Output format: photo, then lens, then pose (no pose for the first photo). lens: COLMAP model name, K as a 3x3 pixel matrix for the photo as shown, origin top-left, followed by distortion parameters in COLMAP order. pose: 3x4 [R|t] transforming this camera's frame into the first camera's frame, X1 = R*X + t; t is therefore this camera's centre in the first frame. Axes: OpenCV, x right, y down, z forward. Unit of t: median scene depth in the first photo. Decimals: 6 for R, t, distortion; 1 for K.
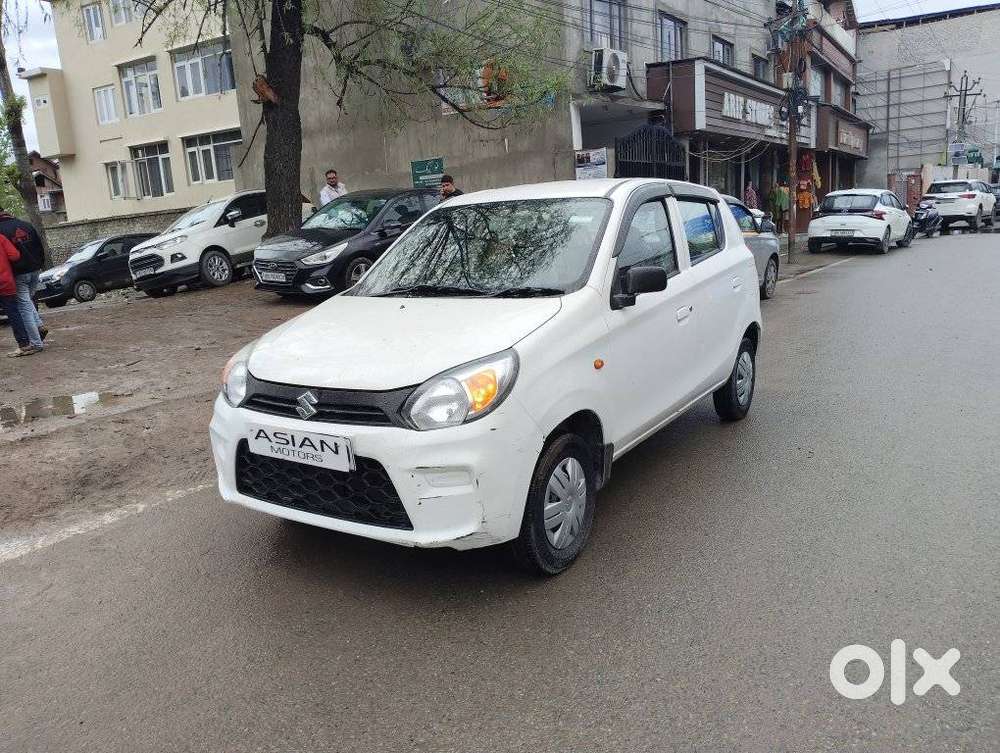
lens RADIAL K [[749.4, 0, 500.0], [0, 749.4, 376.5], [0, 0, 1]] dist [0.058029, -0.105802]
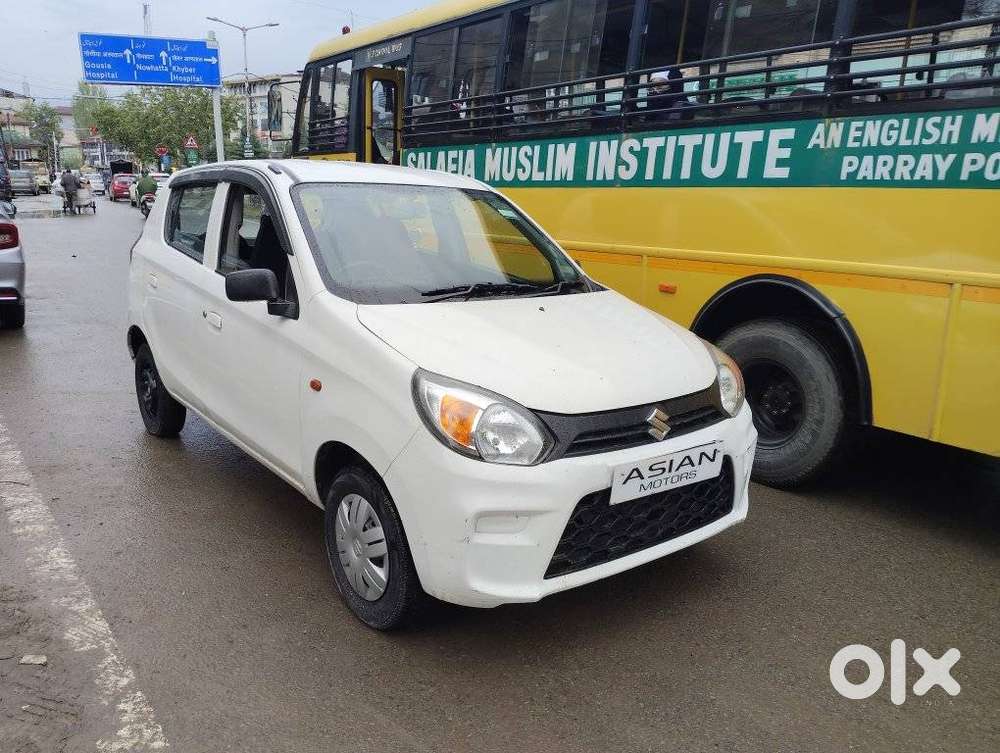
lens RADIAL K [[754.9, 0, 500.0], [0, 754.9, 376.5], [0, 0, 1]] dist [0.051606, -0.108027]
pose [[0.338046, -0.149804, 0.929131, -0.171206], [0.133555, 0.984895, 0.110204, -0.020896], [-0.931605, 0.086836, 0.352947, 0.130557]]
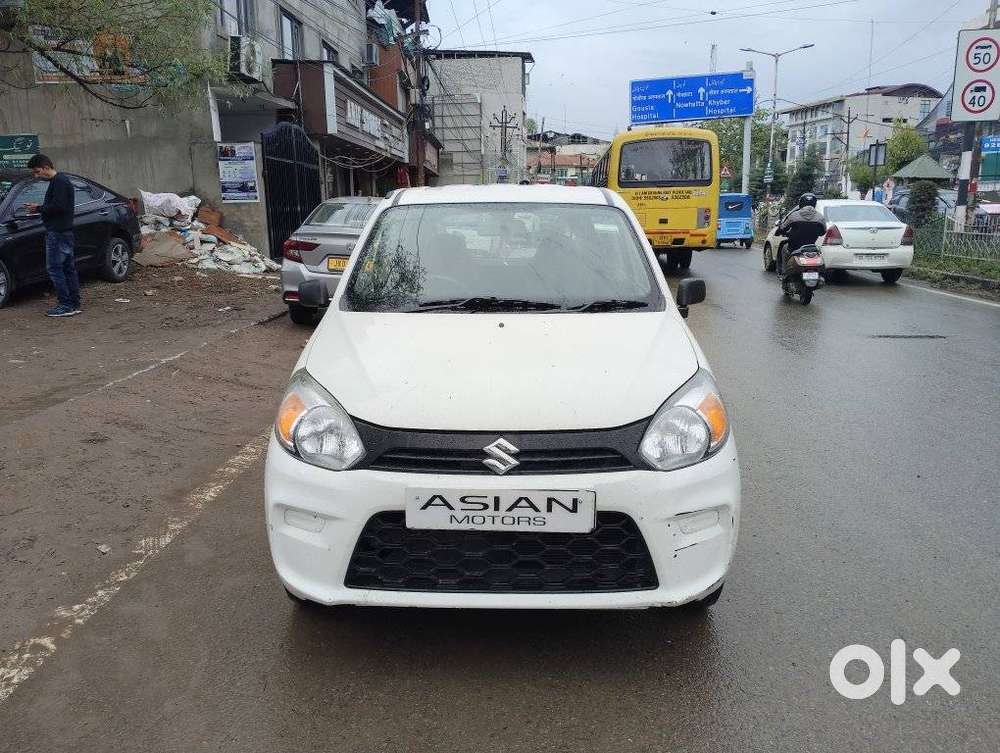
lens RADIAL K [[749.4, 0, 500.0], [0, 749.4, 376.5], [0, 0, 1]] dist [0.058029, -0.105802]
pose [[0.851946, -0.060159, 0.520163, -0.099827], [0.062723, 0.997950, 0.012686, -0.008093], [-0.519860, 0.021819, 0.853973, 0.051466]]
